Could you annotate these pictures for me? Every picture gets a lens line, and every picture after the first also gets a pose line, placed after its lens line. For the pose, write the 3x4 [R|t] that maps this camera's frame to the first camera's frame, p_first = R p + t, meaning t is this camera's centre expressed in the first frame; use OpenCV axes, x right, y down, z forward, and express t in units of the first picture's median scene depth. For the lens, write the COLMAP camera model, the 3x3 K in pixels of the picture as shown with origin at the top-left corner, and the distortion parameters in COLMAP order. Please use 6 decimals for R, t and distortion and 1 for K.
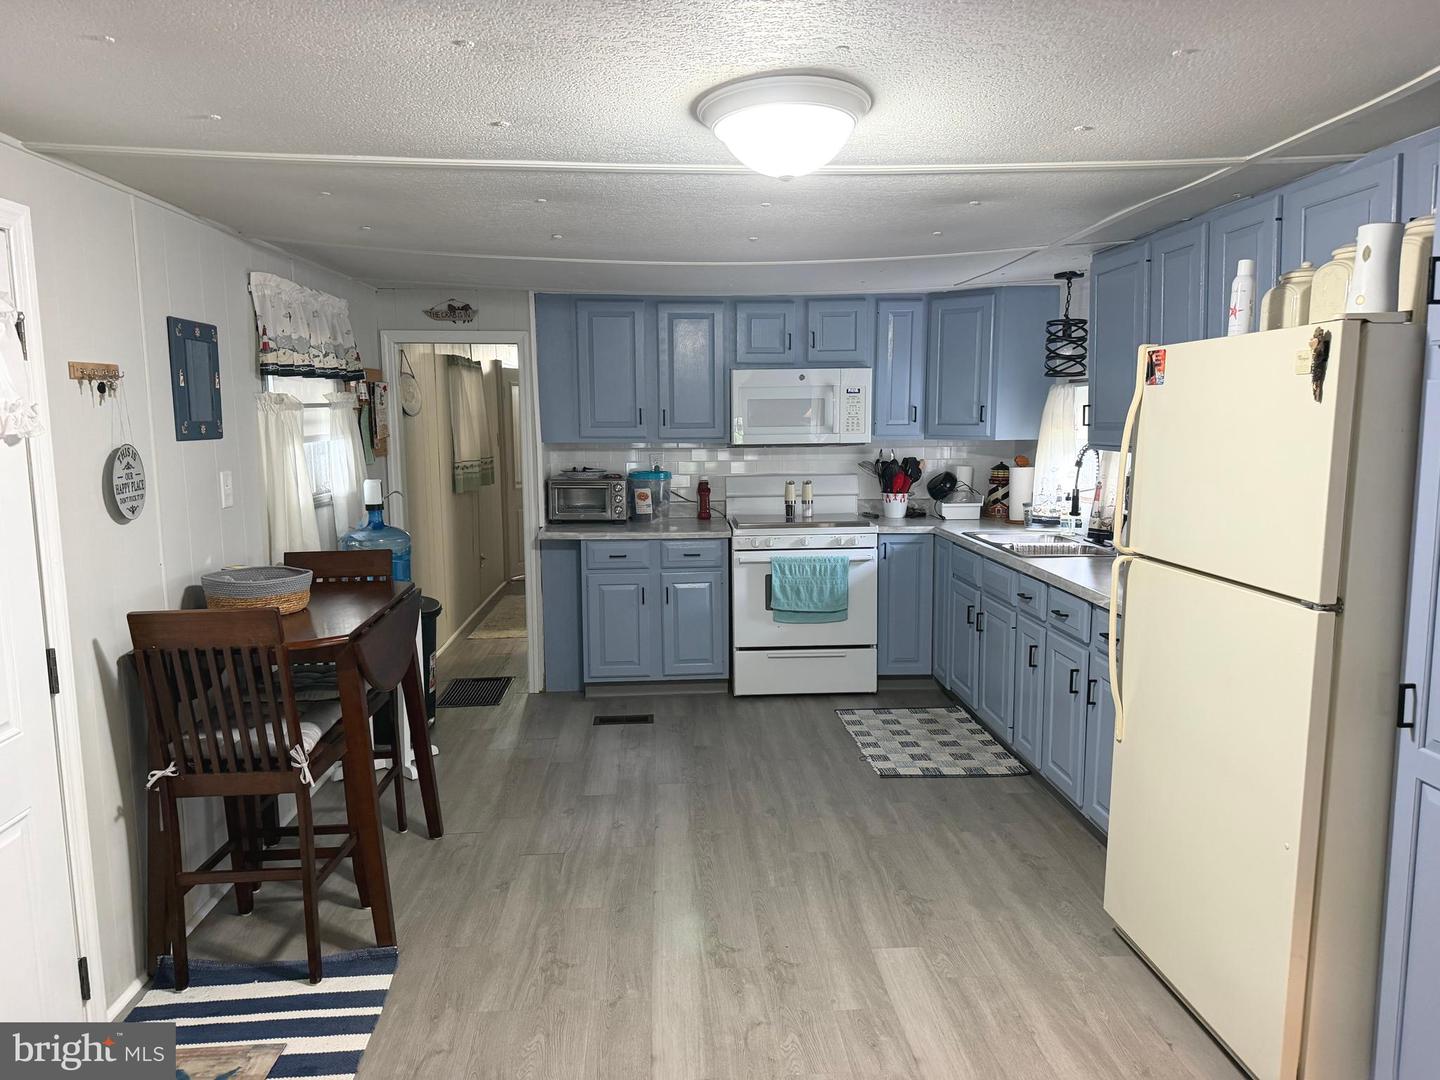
lens RADIAL K [[1003.8, 0, 720.0], [0, 1003.8, 540.0], [0, 0, 1]] dist [0.127230, -0.199227]
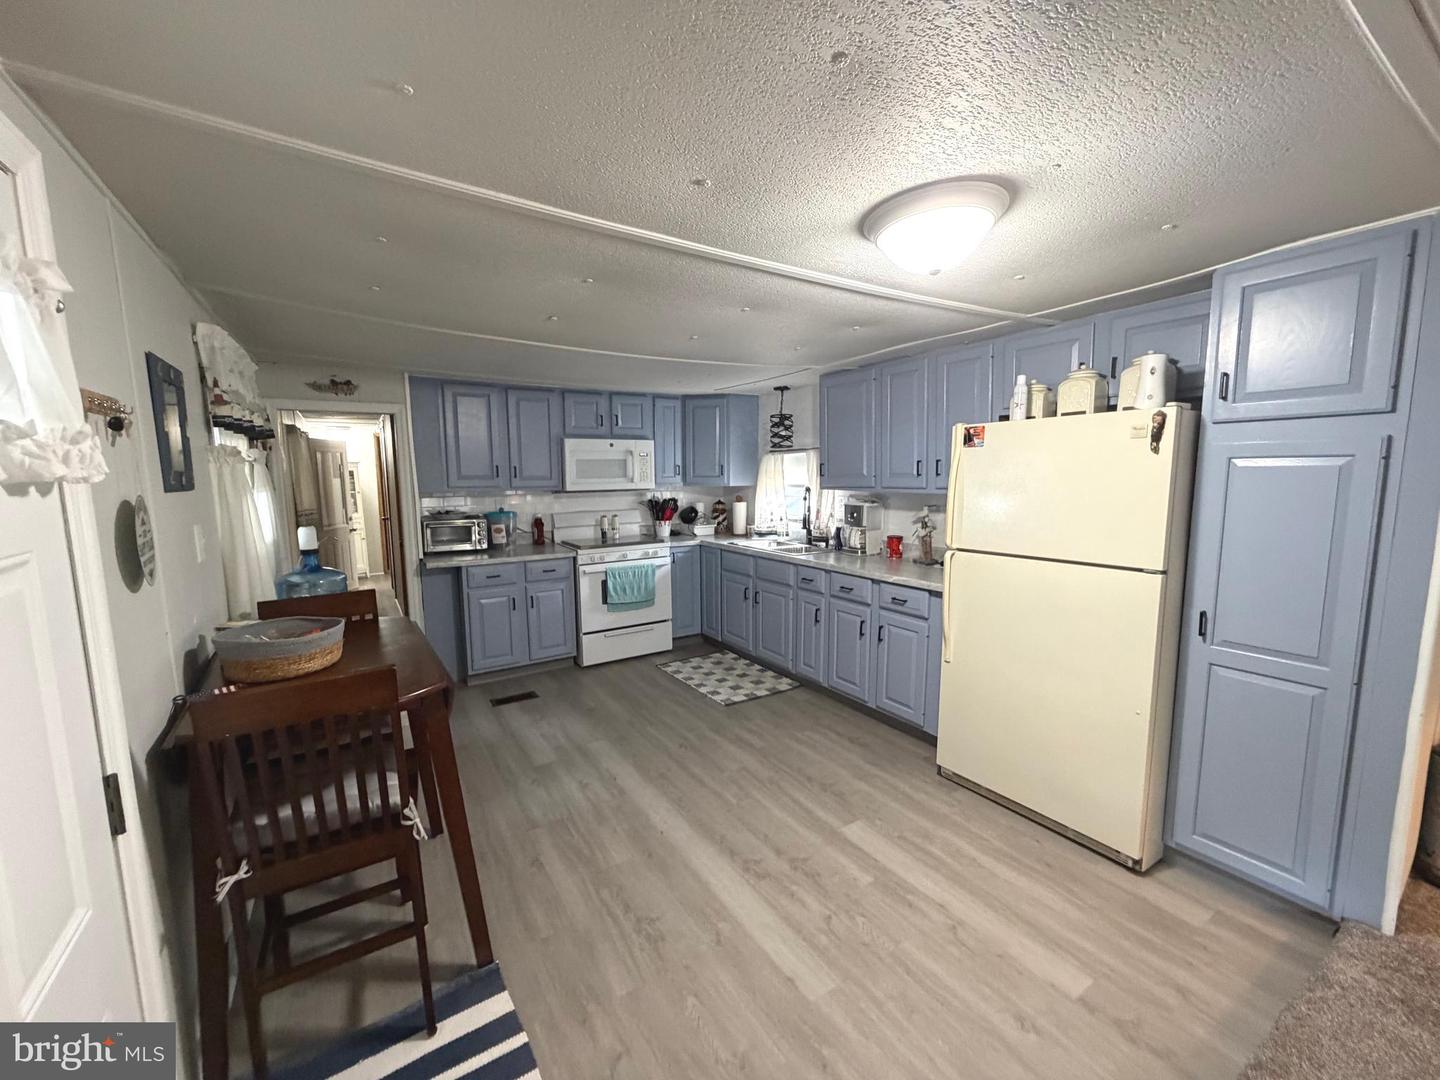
lens RADIAL K [[576.7, 0, 714.9], [0, 576.7, 541.4], [0, 0, 1]] dist [0.001315, 0.000024]
pose [[0.876354, -0.058448, 0.478108, -0.221386], [0.063918, 0.997943, 0.004838, -0.015946], [-0.477407, 0.026320, 0.878288, 0.205339]]
